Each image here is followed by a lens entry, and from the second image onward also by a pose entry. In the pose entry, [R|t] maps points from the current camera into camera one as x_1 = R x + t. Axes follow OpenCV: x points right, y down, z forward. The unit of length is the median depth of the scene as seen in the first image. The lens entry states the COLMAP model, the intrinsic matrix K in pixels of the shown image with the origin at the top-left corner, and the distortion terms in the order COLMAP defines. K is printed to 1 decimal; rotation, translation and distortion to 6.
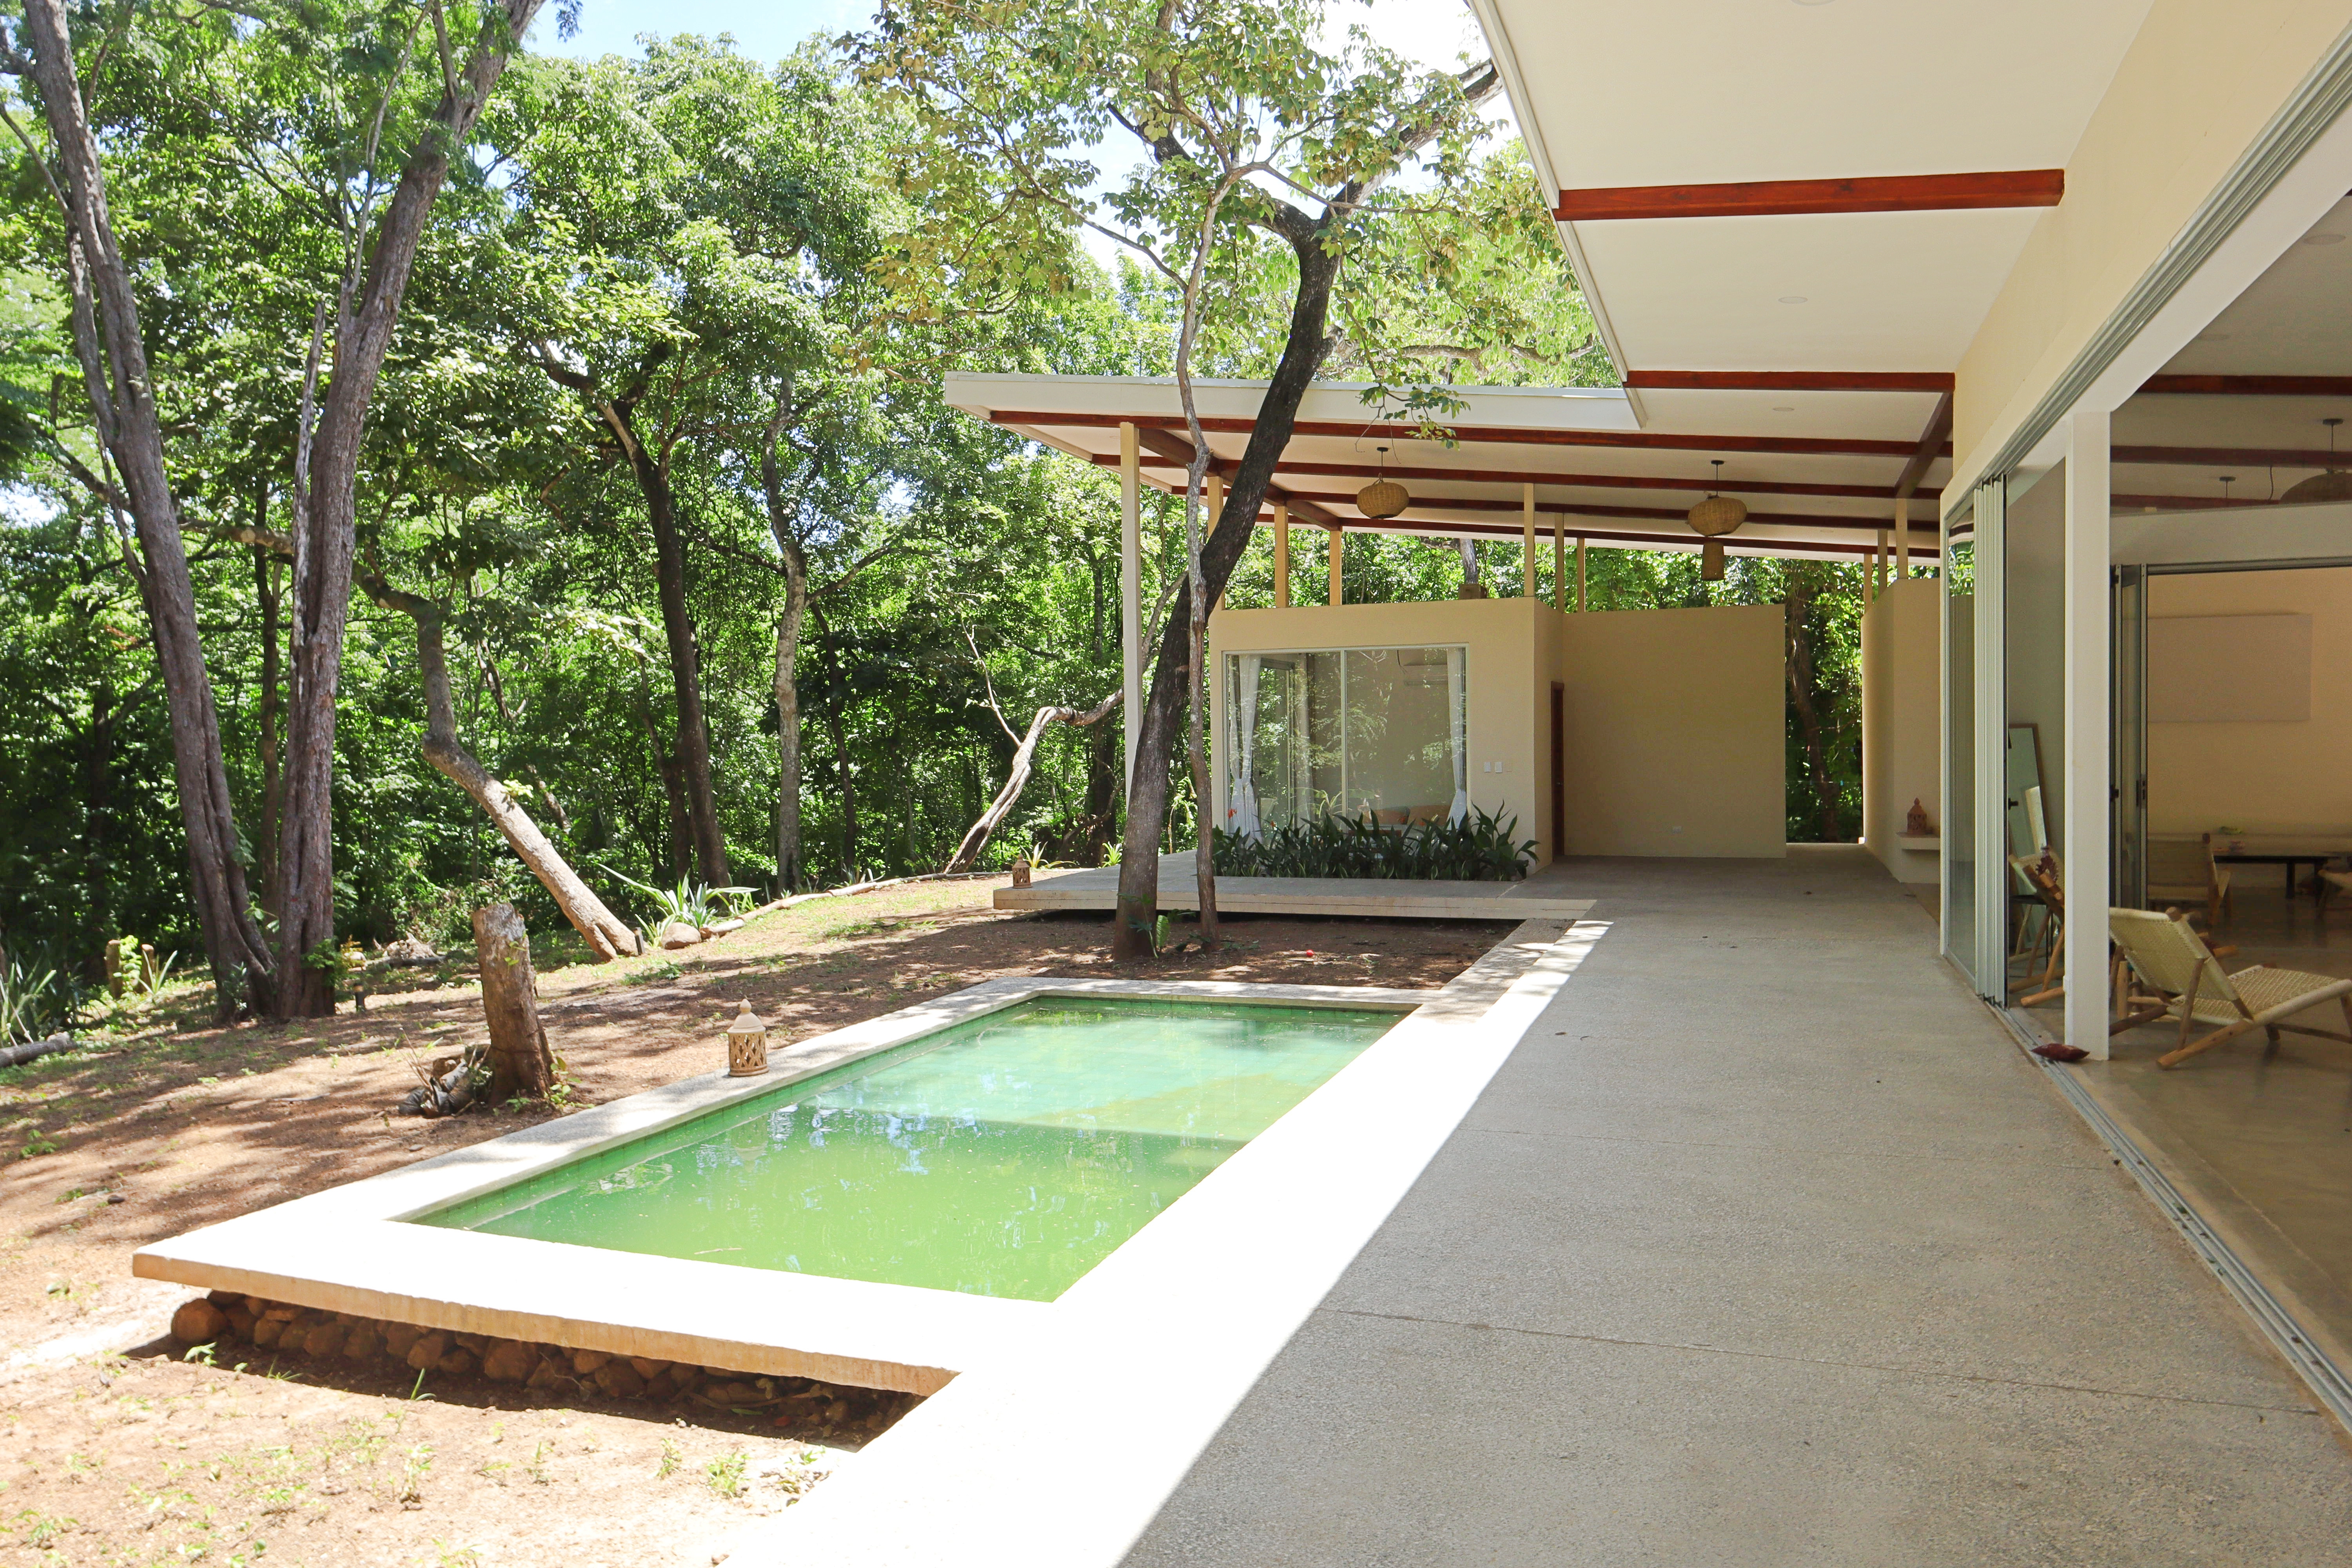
lens RADIAL K [[1548.8, 0, 1169.0], [0, 1548.8, 794.8], [0, 0, 1]] dist [0.001493, -0.000654]
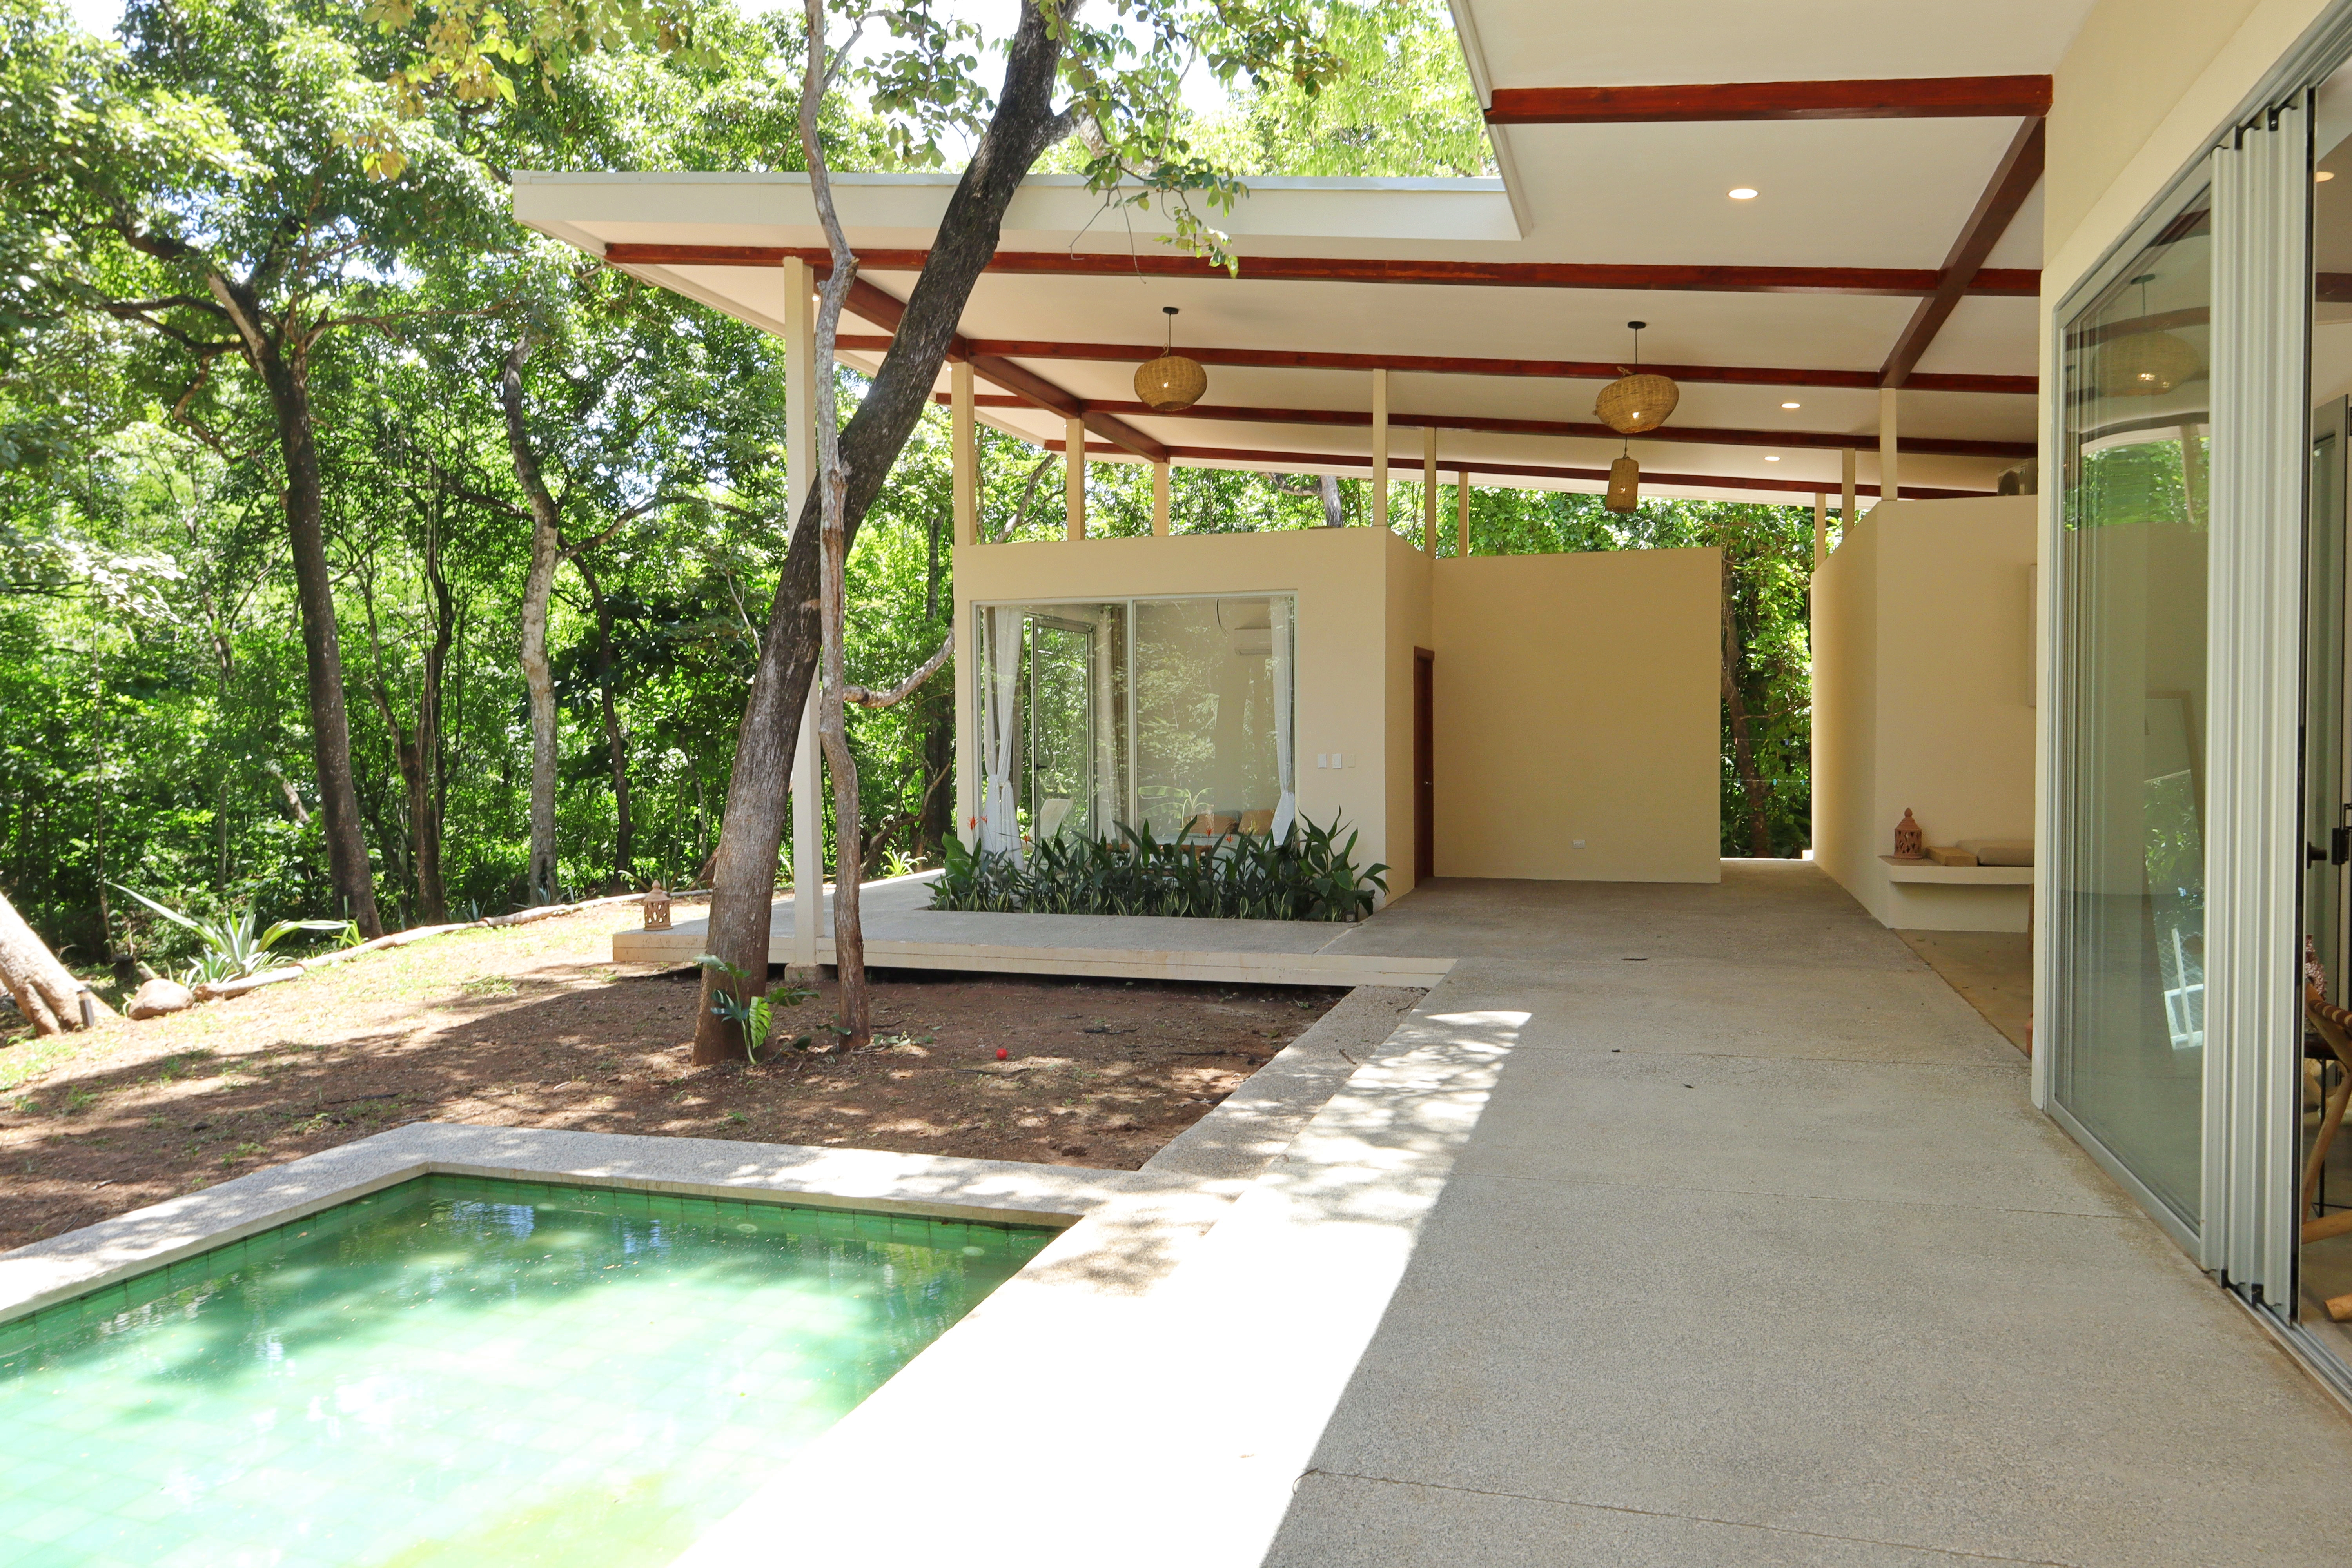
lens RADIAL K [[1572.7, 0, 1169.1], [0, 1572.7, 793.8], [0, 0, 1]] dist [0.000323, -0.005632]
pose [[0.998372, 0.003808, 0.056907, 0.092979], [-0.004044, 0.999984, 0.004032, -0.005396], [-0.056891, -0.004256, 0.998371, 0.269133]]
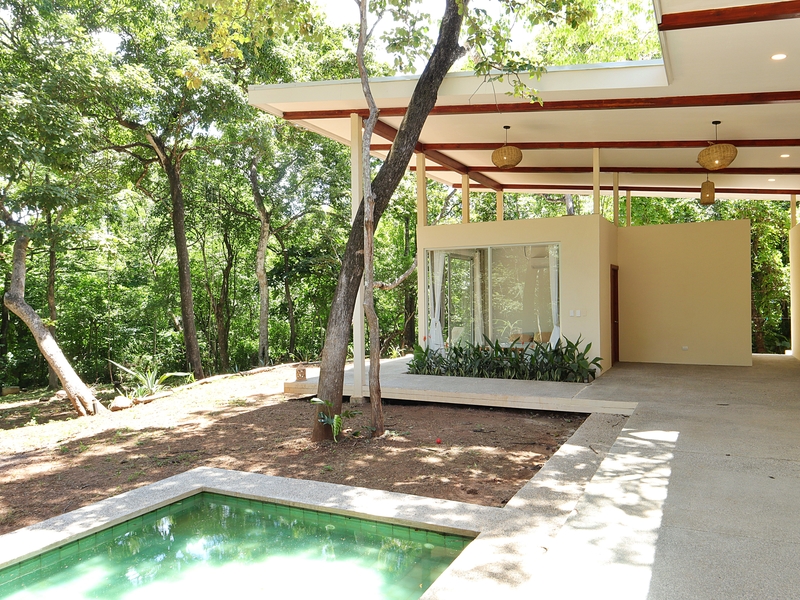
lens RADIAL K [[605.2, 0, 396.0], [0, 605.2, 300.3], [0, 0, 1]] dist [-0.000690, 0.002514]
pose [[0.993840, 0.002001, -0.110808, 0.087036], [-0.005227, 0.999571, -0.028835, -0.012186], [0.110702, 0.029236, 0.993423, 0.313745]]
